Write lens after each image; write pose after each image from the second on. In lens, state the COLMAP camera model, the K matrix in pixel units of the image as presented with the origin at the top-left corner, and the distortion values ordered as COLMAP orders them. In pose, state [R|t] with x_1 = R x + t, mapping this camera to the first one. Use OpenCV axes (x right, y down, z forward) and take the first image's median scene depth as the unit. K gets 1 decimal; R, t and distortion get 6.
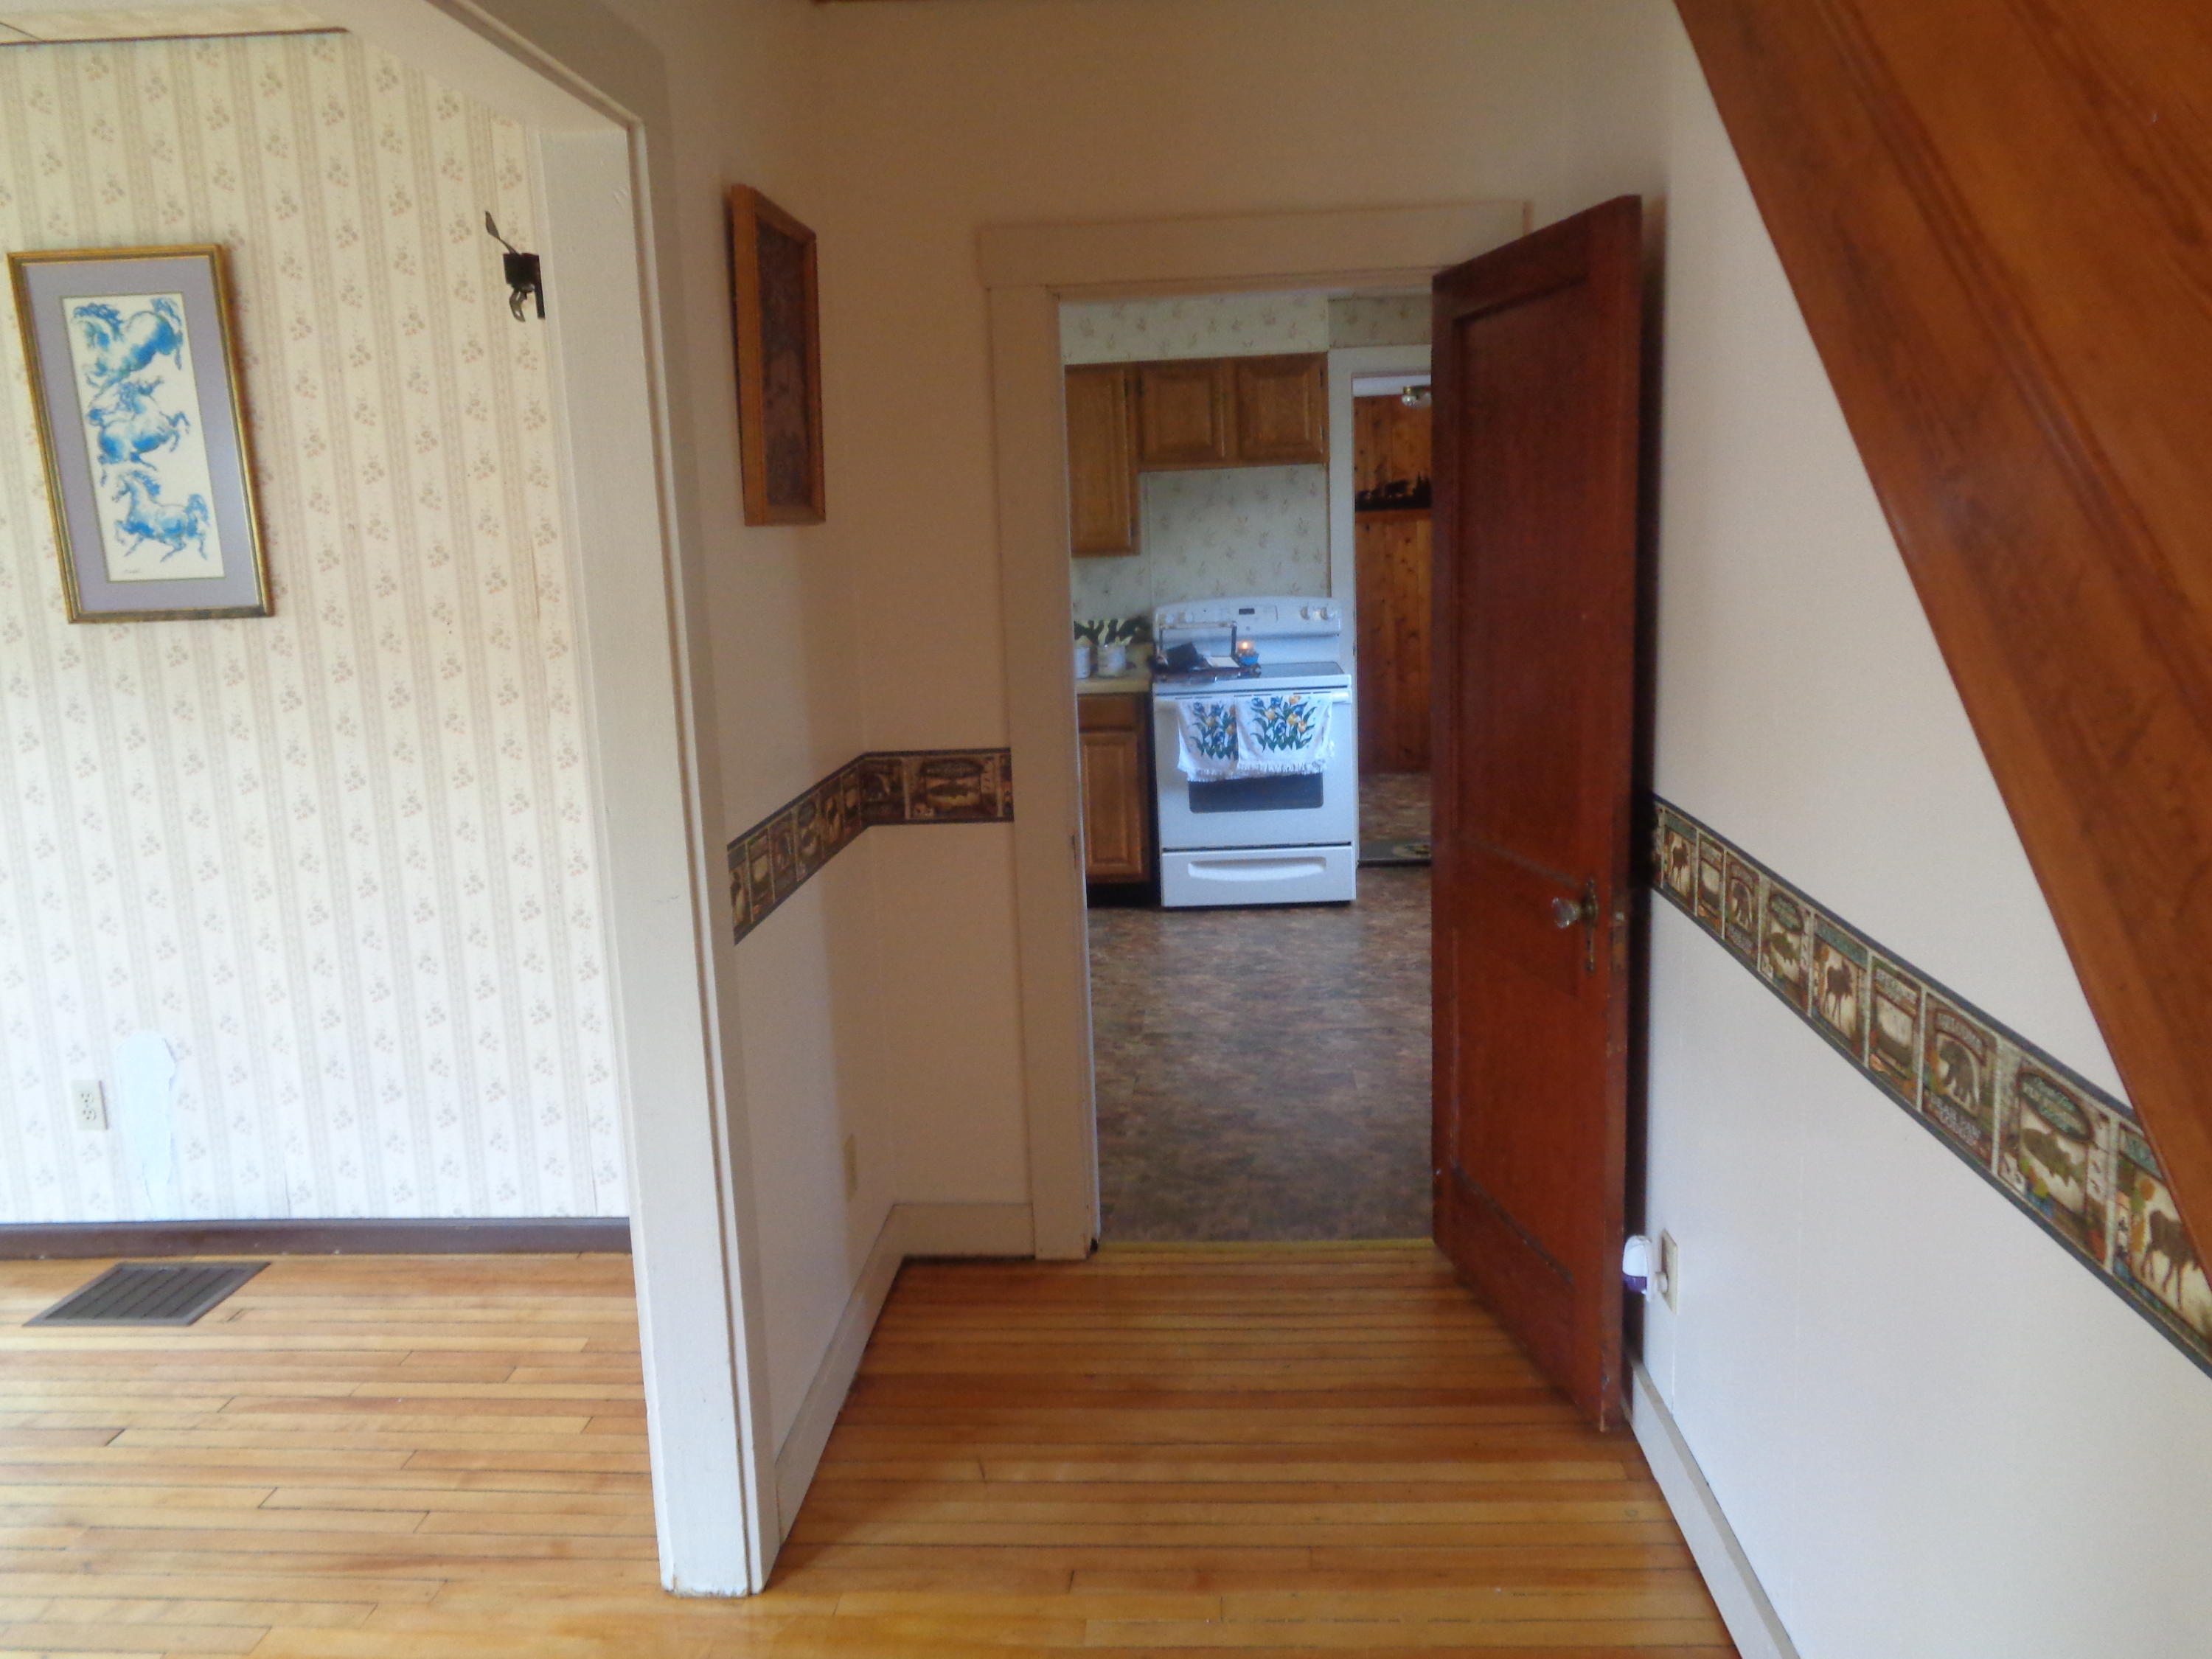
lens RADIAL K [[1673.1, 0, 1106.0], [0, 1673.1, 829.5], [0, 0, 1]] dist [-0.021026, 0.054672]
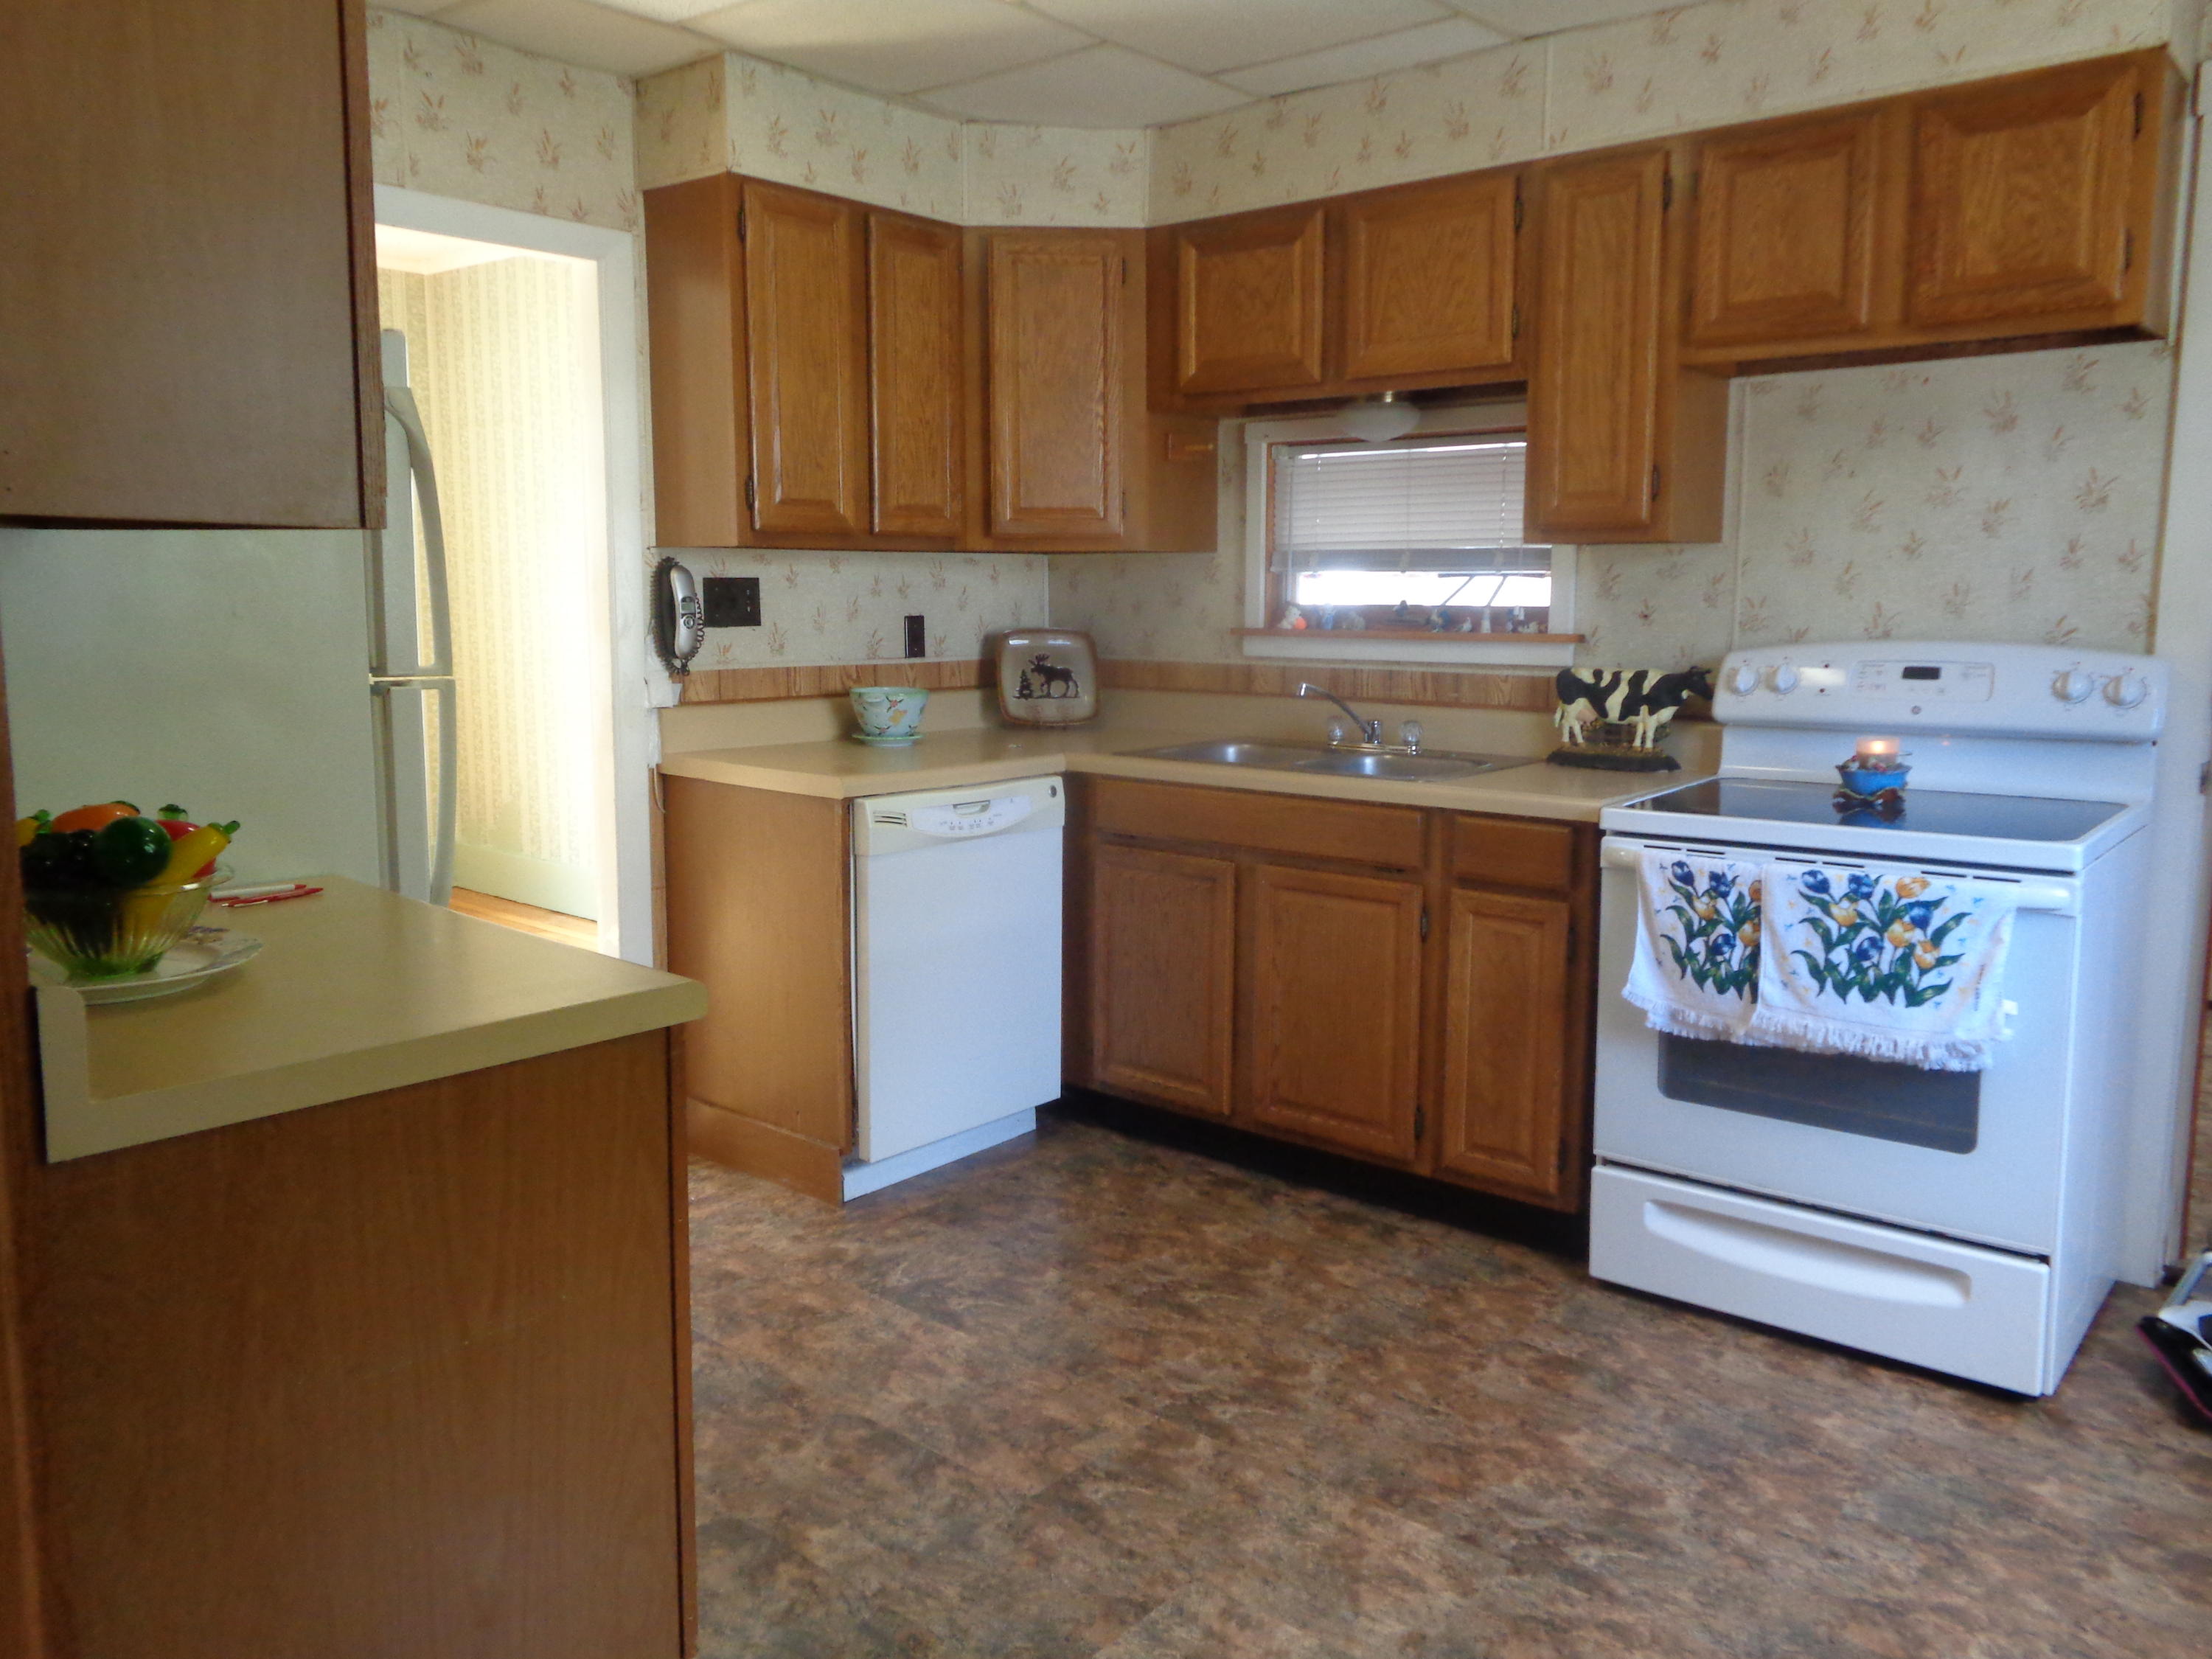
lens RADIAL K [[1636.2, 0, 1106.0], [0, 1636.2, 829.5], [0, 0, 1]] dist [-0.006248, -0.002661]
pose [[0.798903, 0.126940, -0.587912, 0.185984], [-0.140196, 0.989852, 0.023216, -0.072207], [0.584893, 0.063875, 0.808592, 0.548947]]
